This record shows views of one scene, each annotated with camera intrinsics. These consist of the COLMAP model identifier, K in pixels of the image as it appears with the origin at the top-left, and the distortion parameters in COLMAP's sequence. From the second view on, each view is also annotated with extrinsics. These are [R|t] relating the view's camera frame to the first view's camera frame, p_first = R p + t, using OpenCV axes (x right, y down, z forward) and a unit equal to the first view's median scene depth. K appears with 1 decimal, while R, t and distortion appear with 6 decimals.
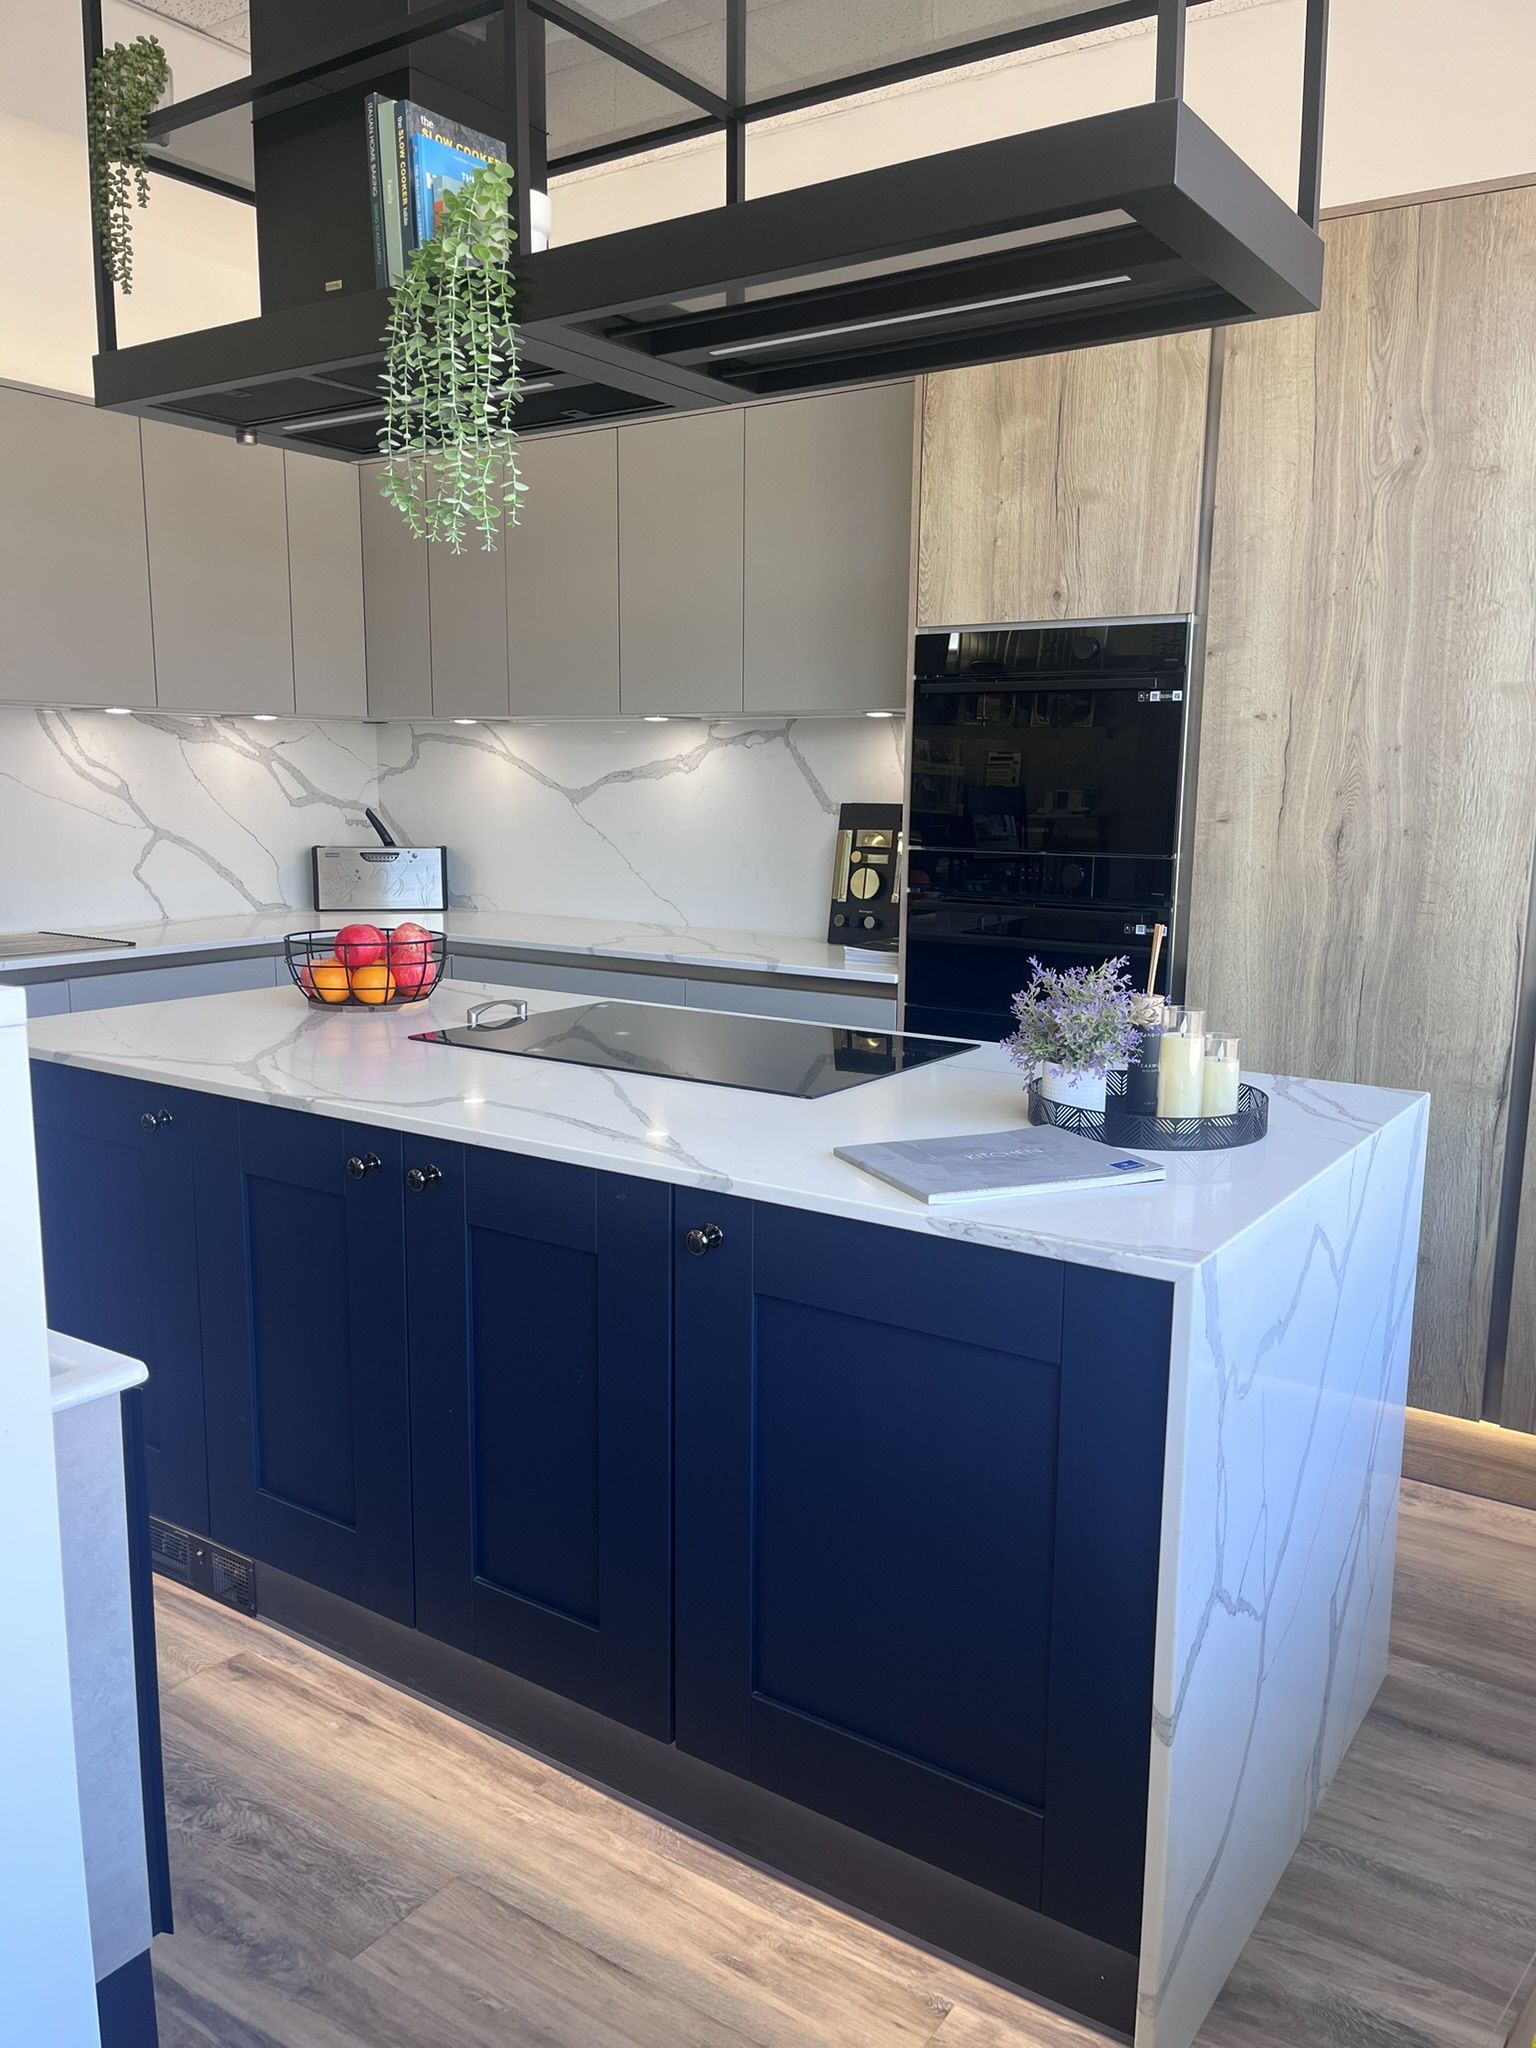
lens RADIAL K [[1560.3, 0, 760.6], [0, 1560.3, 1023.8], [0, 0, 1]] dist [0.043125, -0.023876]
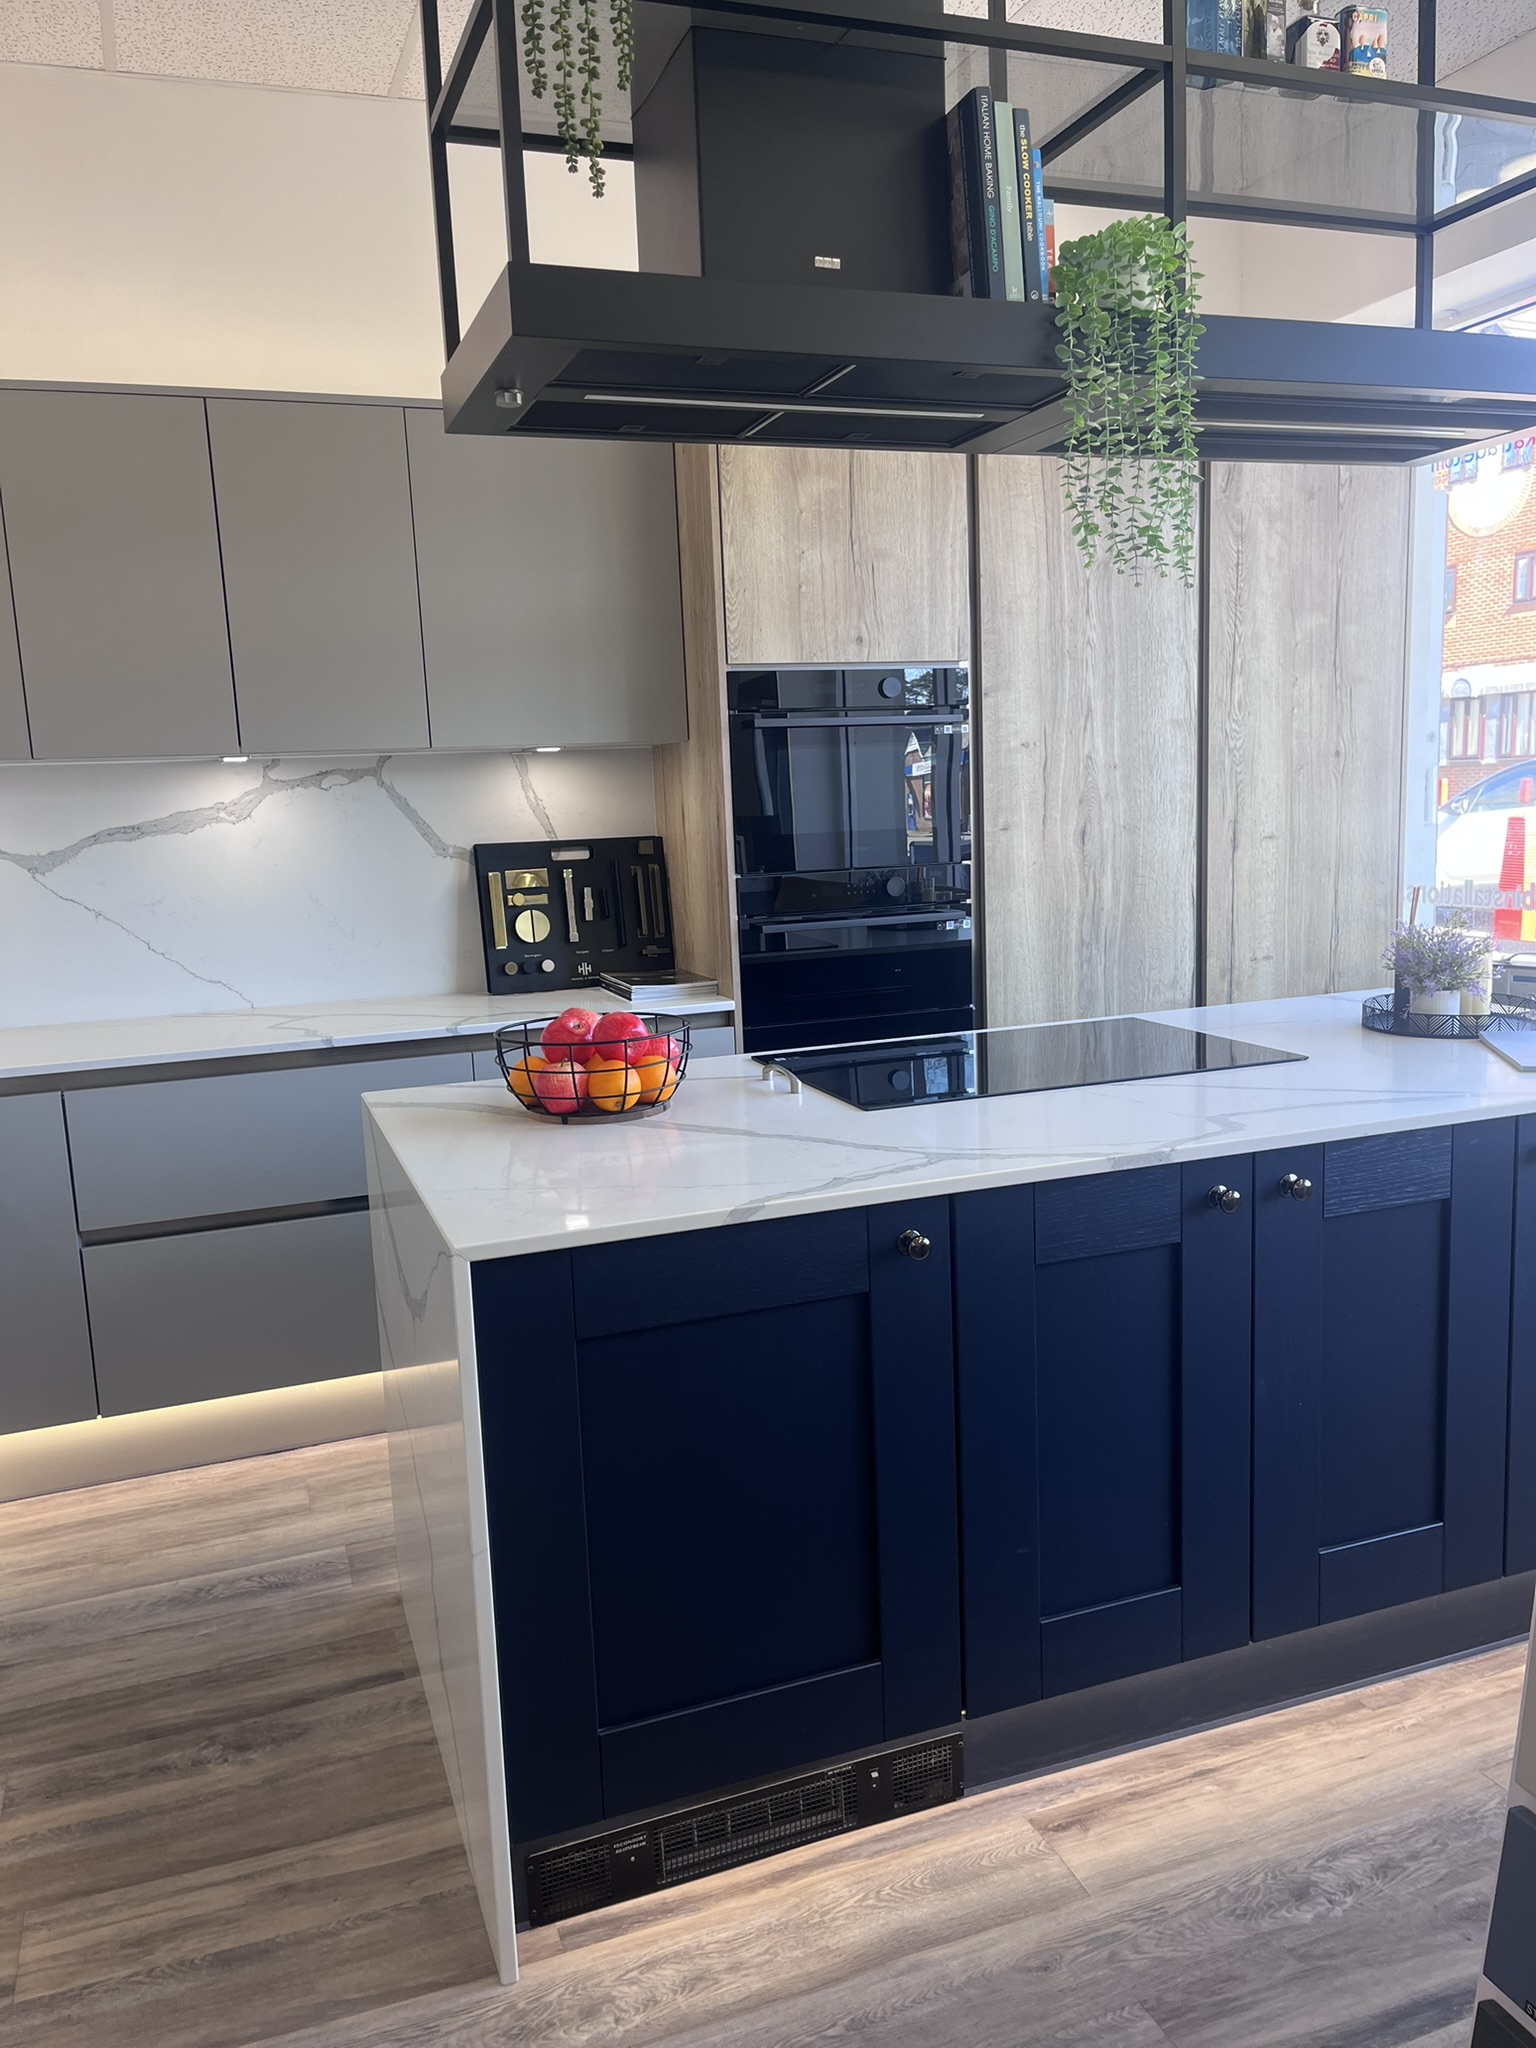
lens RADIAL K [[1560.3, 0, 762.2], [0, 1560.3, 1028.3], [0, 0, 1]] dist [0.043125, -0.023876]
pose [[0.565493, -0.160499, 0.808985, -0.858287], [0.173655, 0.982064, 0.073450, -0.101109], [-0.806264, 0.098949, 0.583222, 0.459113]]
